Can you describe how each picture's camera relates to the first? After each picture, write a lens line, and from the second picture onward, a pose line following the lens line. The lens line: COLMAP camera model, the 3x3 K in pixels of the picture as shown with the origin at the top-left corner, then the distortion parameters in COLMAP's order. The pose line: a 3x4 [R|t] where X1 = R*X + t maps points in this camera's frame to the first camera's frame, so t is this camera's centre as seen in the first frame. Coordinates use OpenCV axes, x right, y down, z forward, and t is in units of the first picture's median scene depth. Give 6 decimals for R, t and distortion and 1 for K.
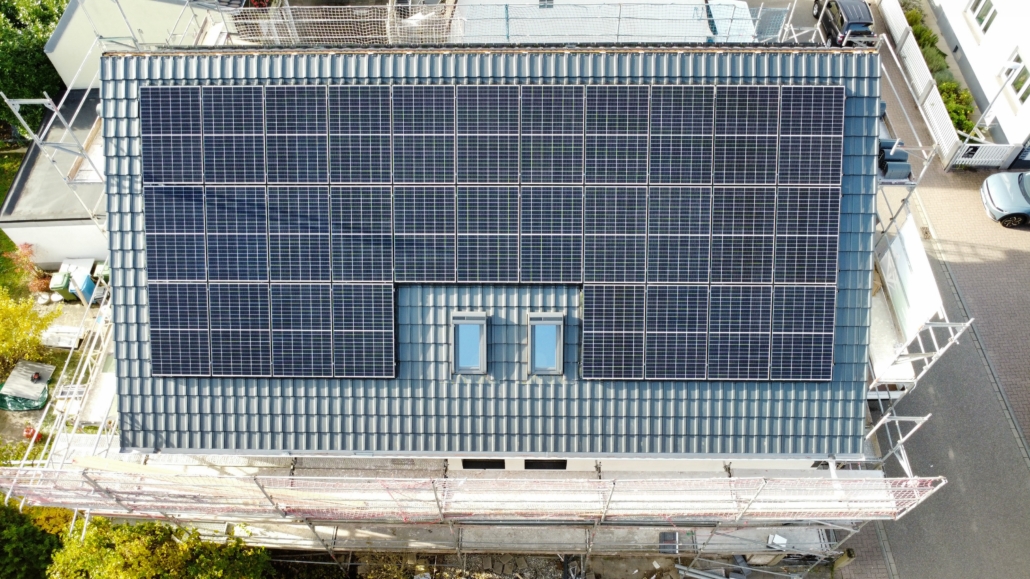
lens RADIAL K [[743.7, 0, 515.0], [0, 743.7, 289.5], [0, 0, 1]] dist [-0.031012, -0.006588]
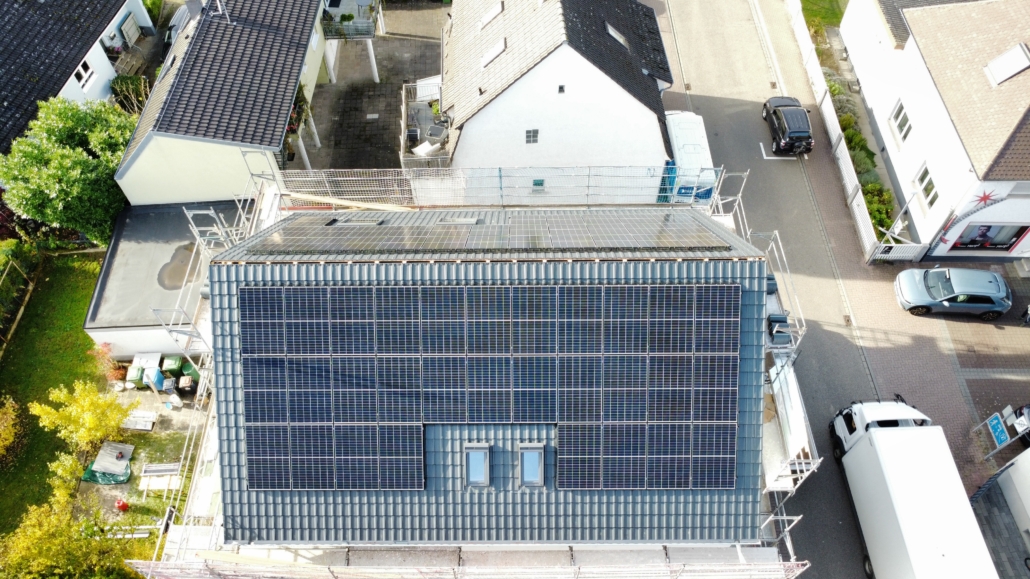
lens RADIAL K [[743.7, 0, 515.0], [0, 743.7, 289.5], [0, 0, 1]] dist [-0.031012, -0.006588]
pose [[0.999905, -0.010437, 0.008993, 0.001223], [0.010398, 0.999937, 0.004307, -0.263186], [-0.009037, -0.004213, 0.999950, -0.397242]]
